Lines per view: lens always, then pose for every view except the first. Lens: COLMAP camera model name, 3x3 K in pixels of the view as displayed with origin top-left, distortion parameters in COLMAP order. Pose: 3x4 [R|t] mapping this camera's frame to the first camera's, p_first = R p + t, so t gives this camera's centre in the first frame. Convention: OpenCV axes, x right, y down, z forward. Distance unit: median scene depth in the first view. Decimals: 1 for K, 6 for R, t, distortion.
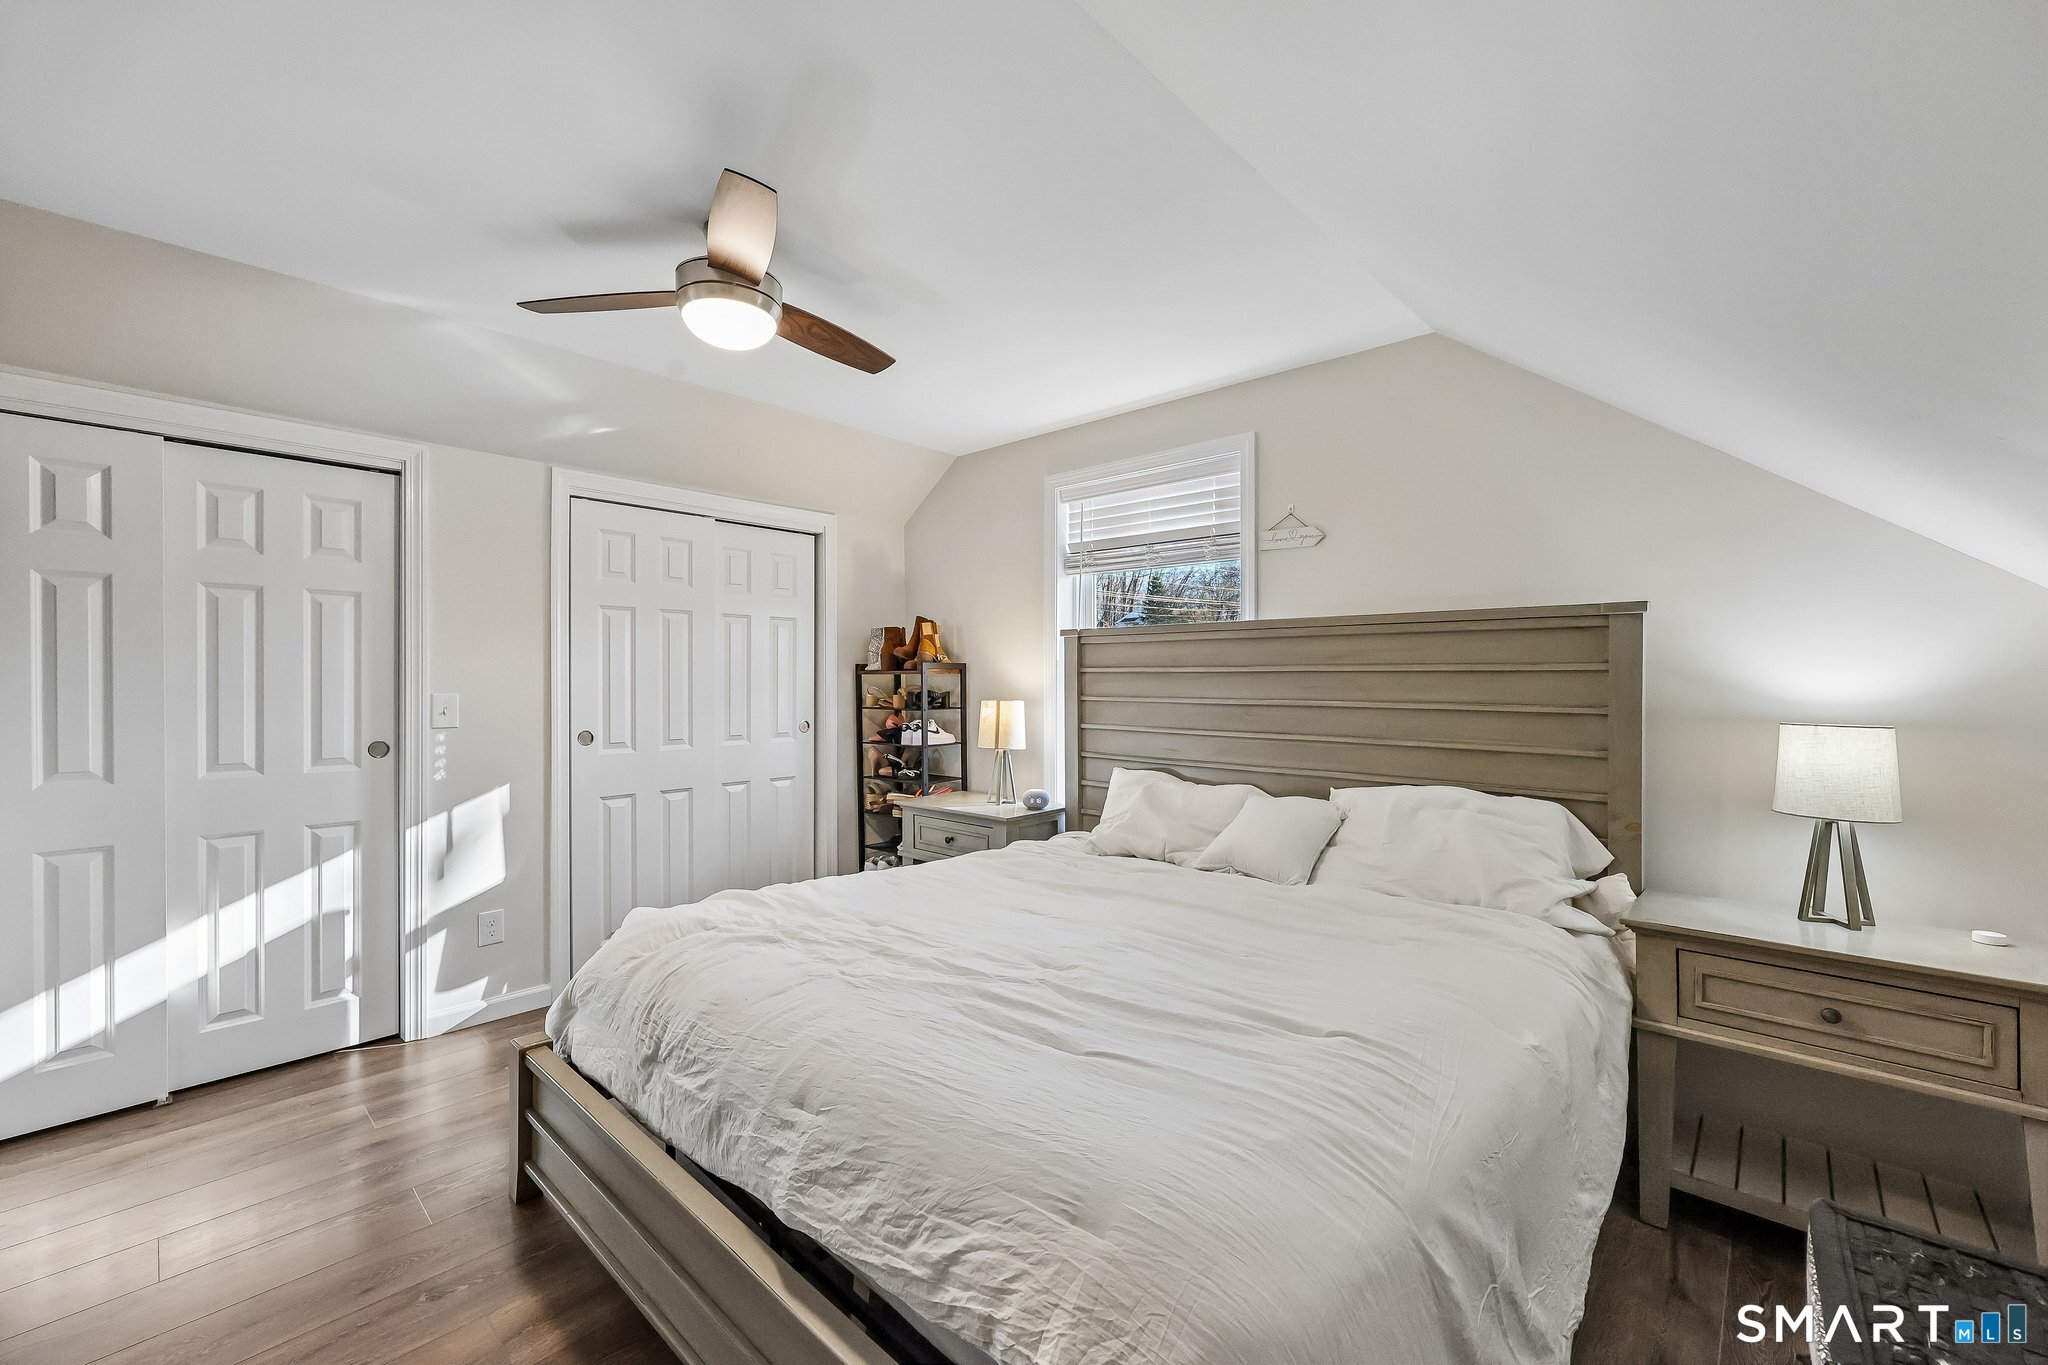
lens RADIAL K [[829.7, 0, 1027.9], [0, 829.7, 676.2], [0, 0, 1]] dist [-0.002115, -0.000745]
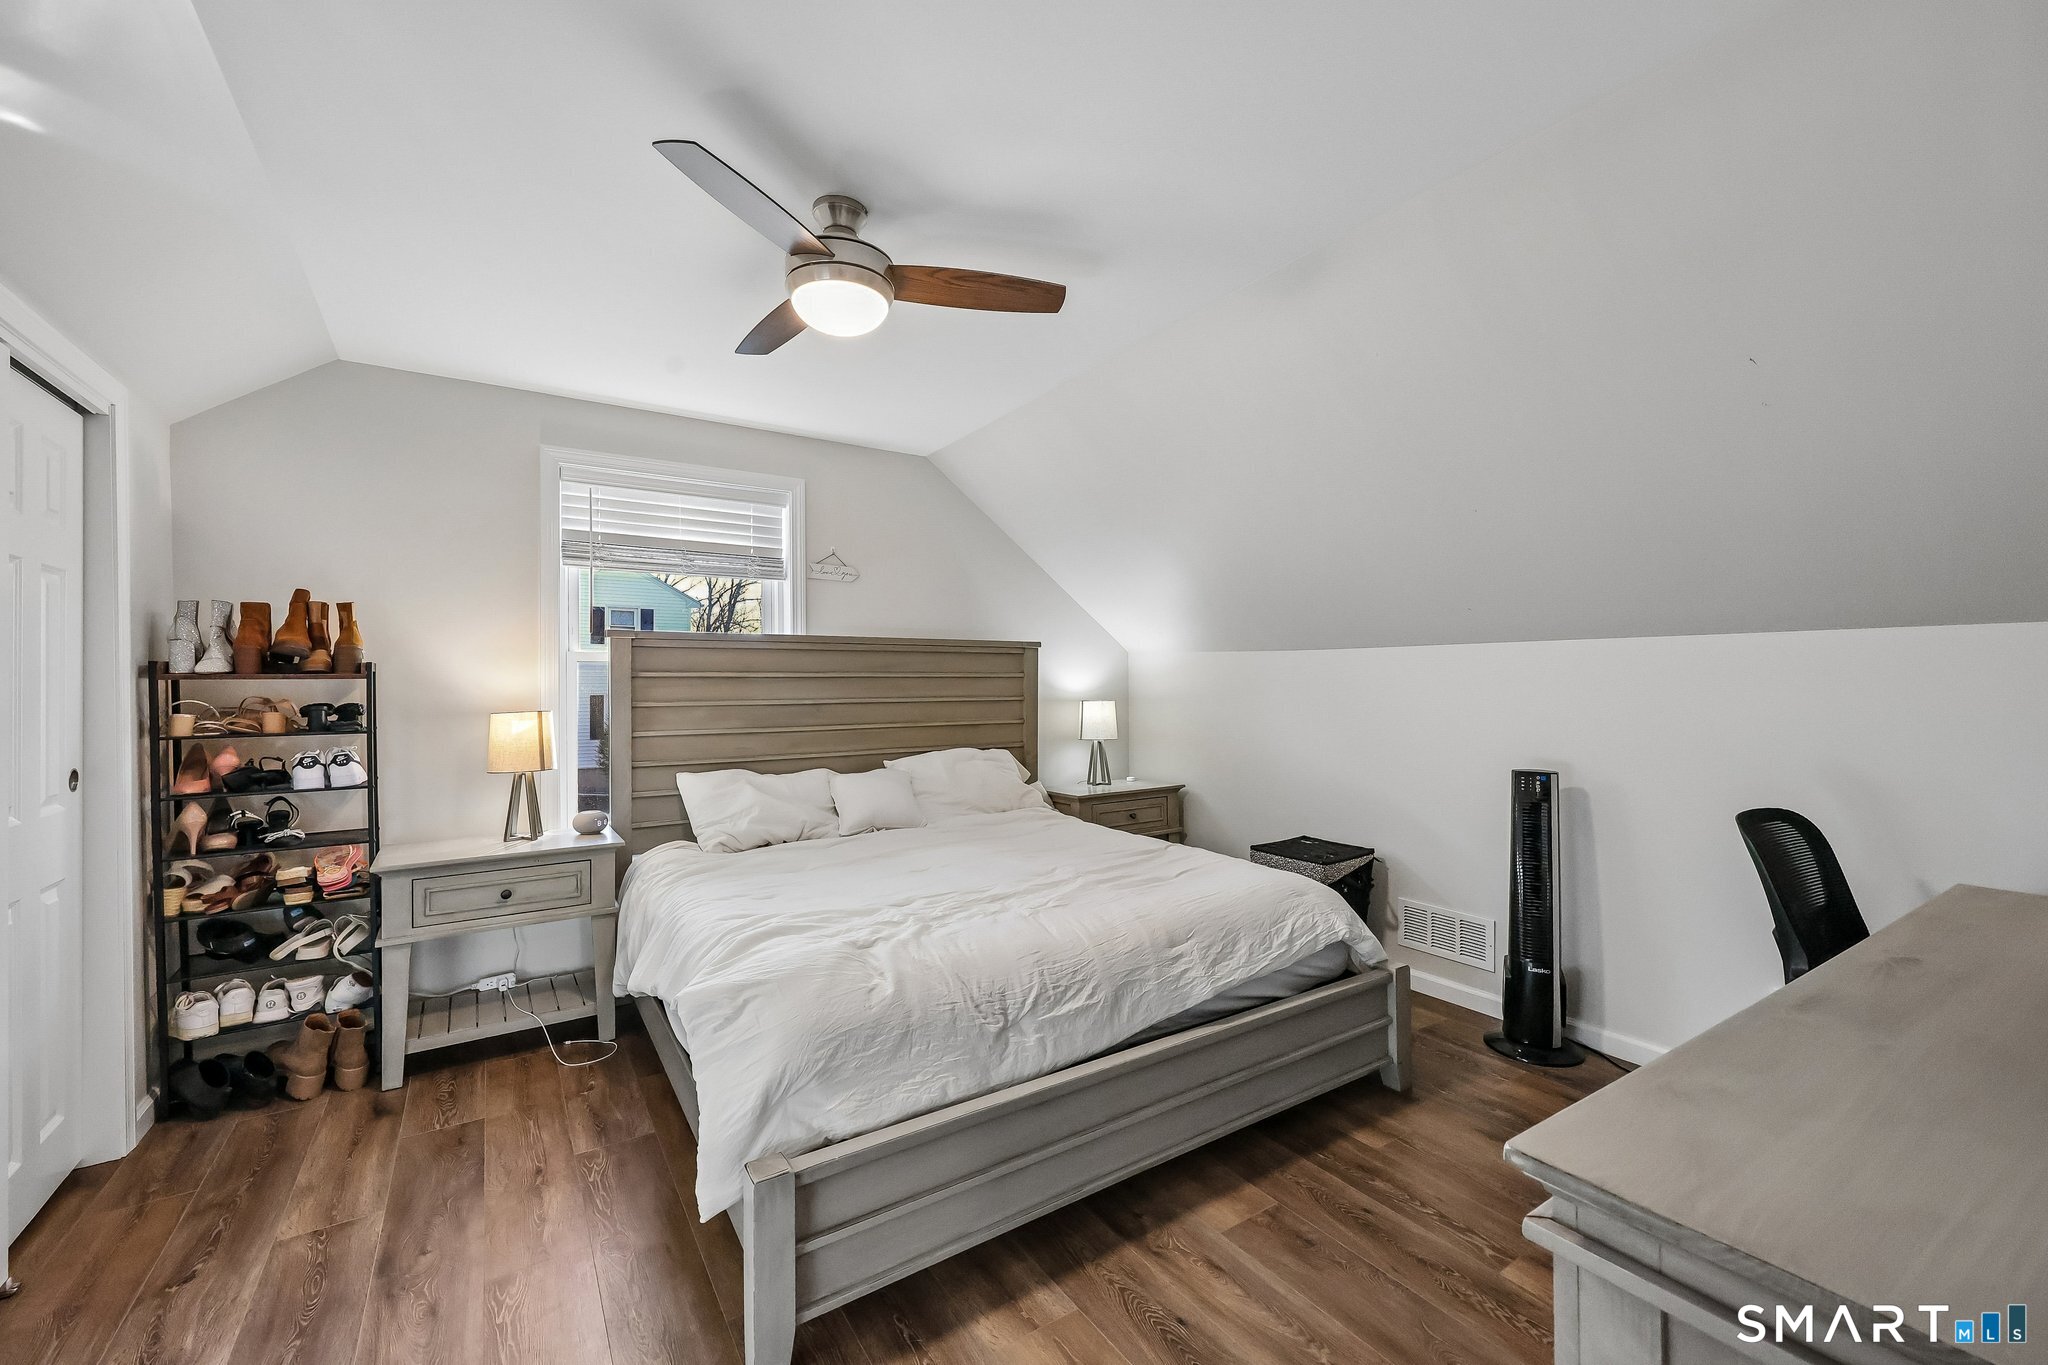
lens RADIAL K [[829.7, 0, 1035.0], [0, 829.7, 682.2], [0, 0, 1]] dist [-0.002115, -0.000745]
pose [[0.226853, -0.003937, 0.973921, -0.865507], [0.003762, 0.999988, 0.003166, -0.000116], [-0.973922, 0.002945, 0.226865, 0.407378]]
